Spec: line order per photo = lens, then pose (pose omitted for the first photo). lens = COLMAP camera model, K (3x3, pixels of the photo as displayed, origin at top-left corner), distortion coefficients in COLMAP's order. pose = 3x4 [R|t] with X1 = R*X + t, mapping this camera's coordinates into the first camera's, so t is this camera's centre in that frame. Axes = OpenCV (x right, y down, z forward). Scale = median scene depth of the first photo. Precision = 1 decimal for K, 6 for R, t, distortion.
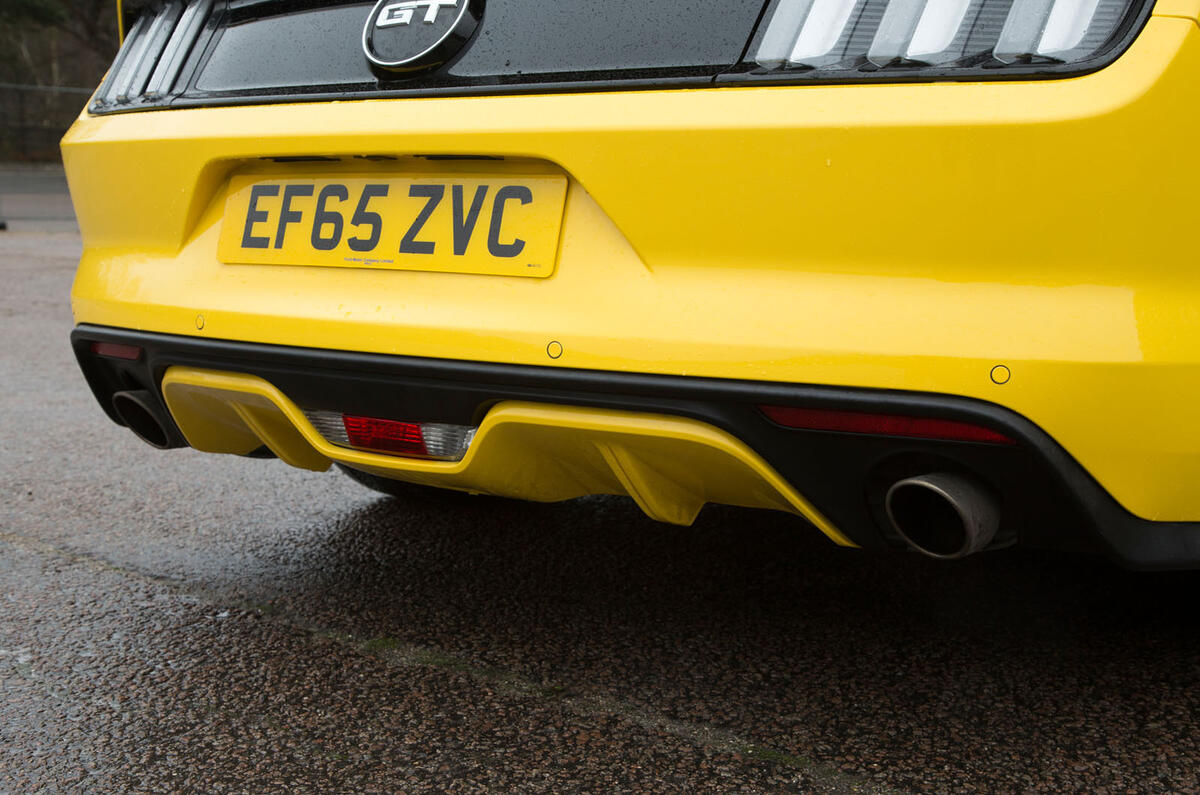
lens RADIAL K [[1591.1, 0, 600.0], [0, 1591.1, 397.5], [0, 0, 1]] dist [0.128855, 0.012177]
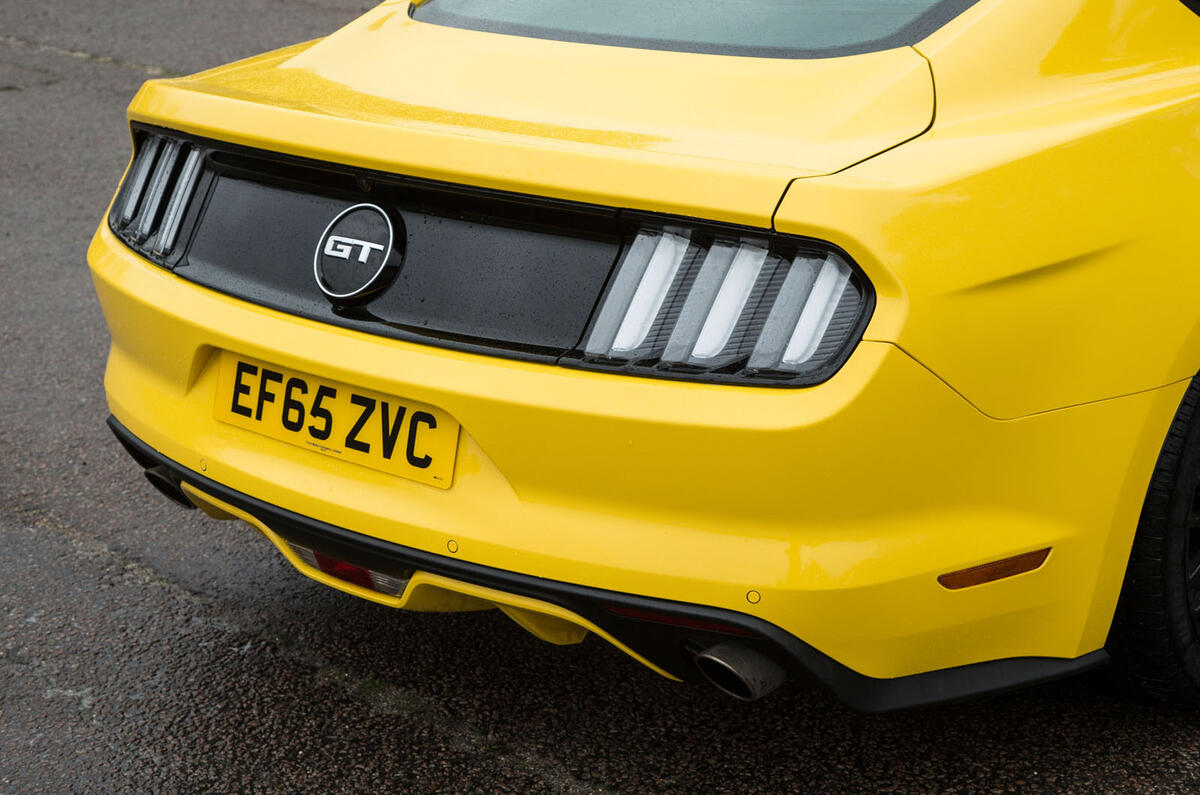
lens RADIAL K [[2219.5, 0, 600.0], [0, 2219.5, 397.5], [0, 0, 1]] dist [0.303685, -0.063302]
pose [[0.992896, -0.003351, -0.118938, 0.269809], [0.027109, 0.979684, 0.198709, -0.442574], [0.115856, -0.200521, 0.972815, -0.664999]]
